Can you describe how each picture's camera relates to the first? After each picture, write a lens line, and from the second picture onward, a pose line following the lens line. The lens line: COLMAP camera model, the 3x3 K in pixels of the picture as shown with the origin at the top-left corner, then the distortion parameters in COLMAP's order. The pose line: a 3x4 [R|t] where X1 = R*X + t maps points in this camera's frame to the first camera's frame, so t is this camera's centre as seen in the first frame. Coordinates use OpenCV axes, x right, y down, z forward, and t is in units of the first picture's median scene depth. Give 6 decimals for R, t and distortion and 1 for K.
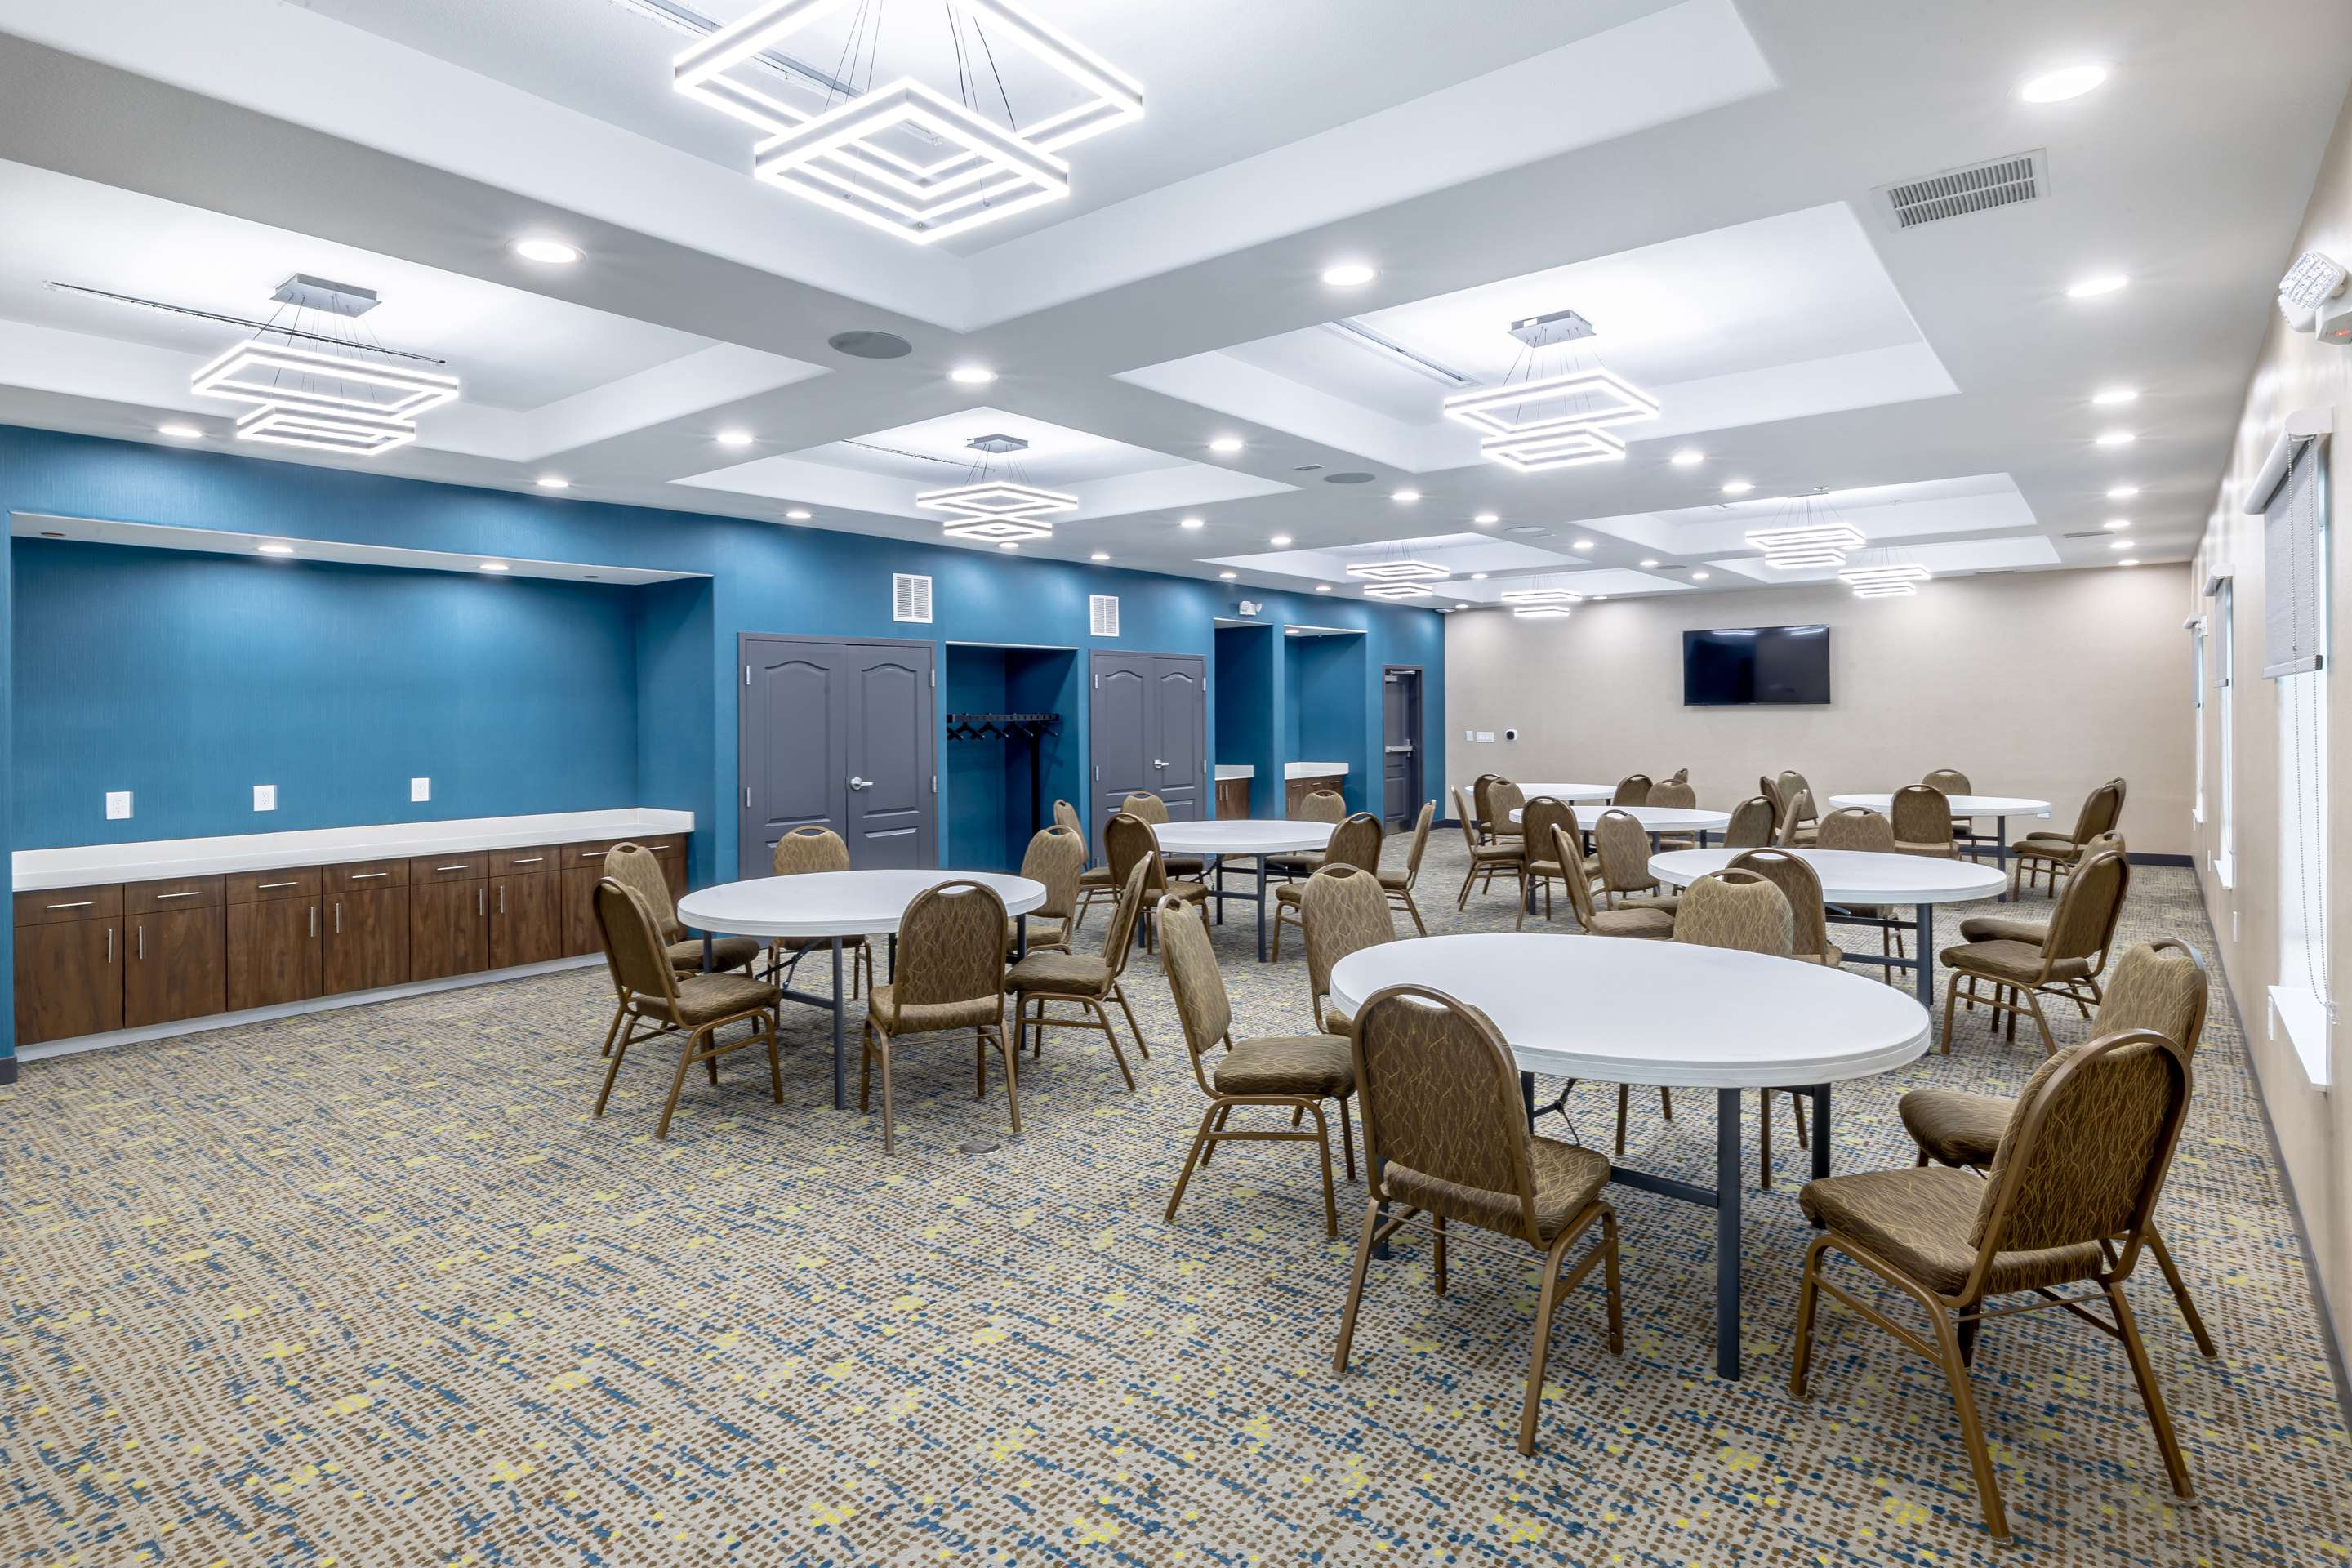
lens RADIAL K [[1220.5, 0, 1176.0], [0, 1220.5, 784.0], [0, 0, 1]] dist [-0.000899, -0.000202]
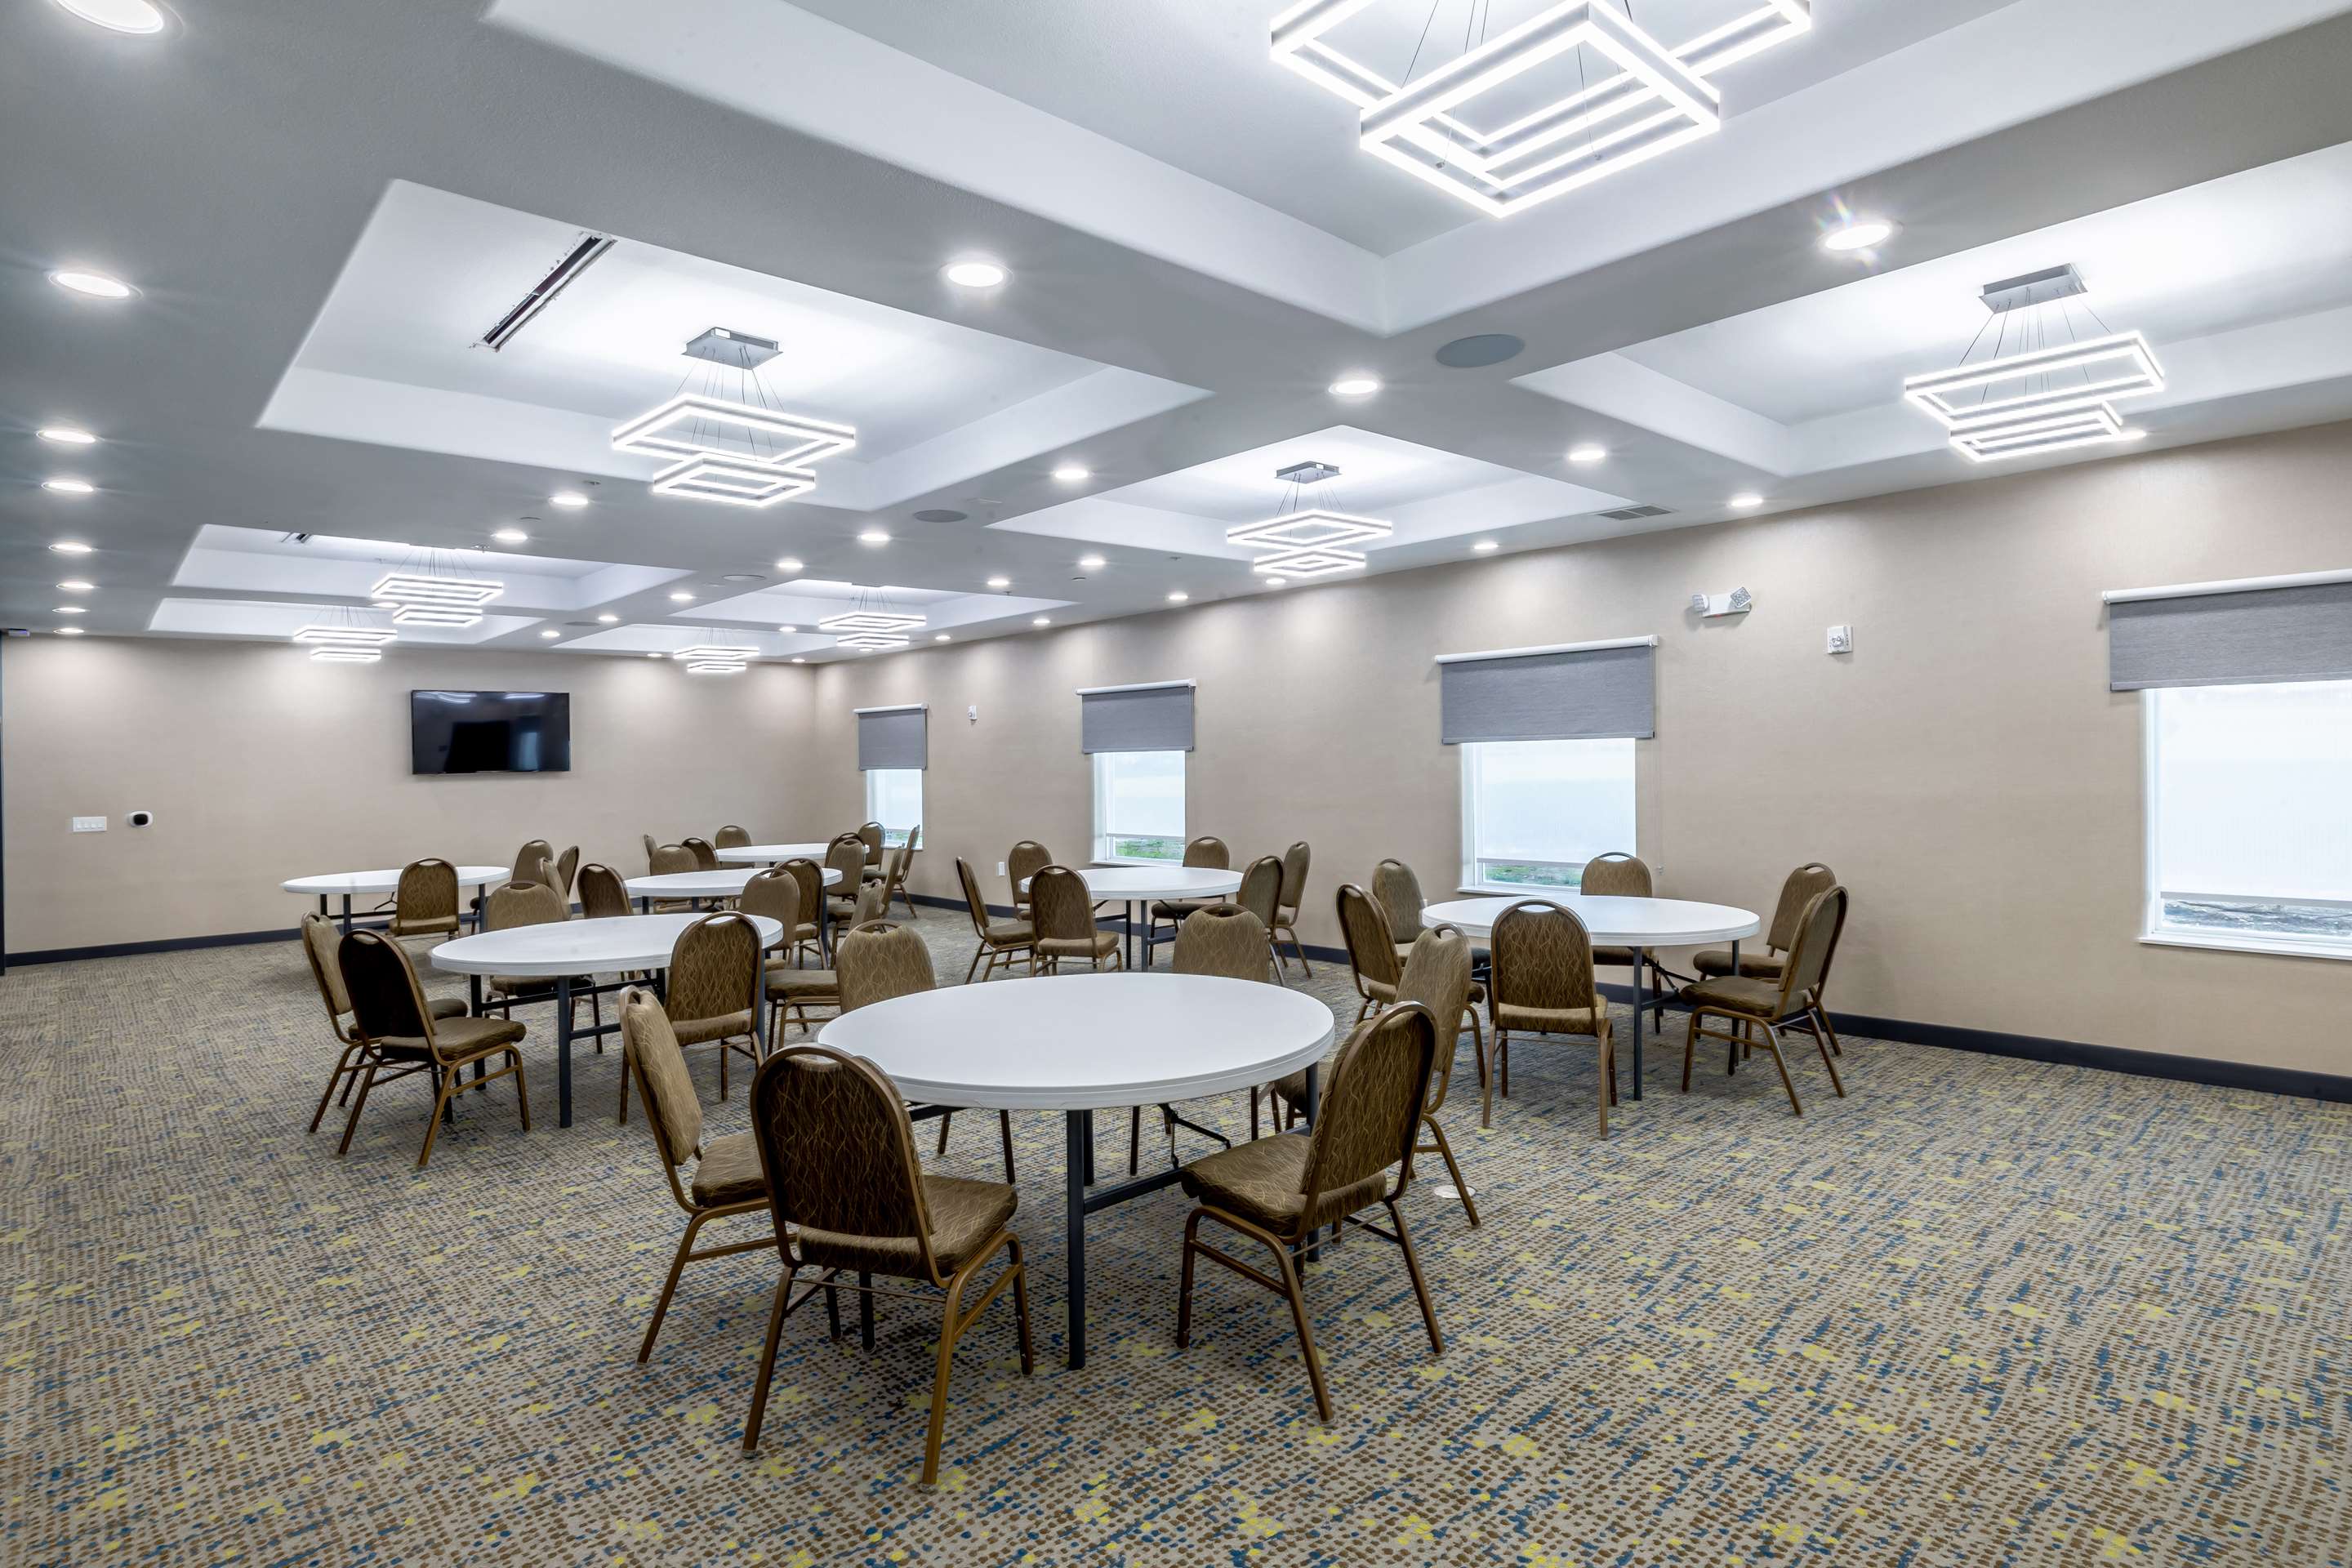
lens RADIAL K [[1197.2, 0, 1176.0], [0, 1197.2, 784.0], [0, 0, 1]] dist [-0.001208, -0.000078]
pose [[0.167081, -0.013254, 0.985854, -1.412047], [0.077025, 0.997029, 0.000350, -0.063039], [-0.982930, 0.075877, 0.167606, 1.261032]]
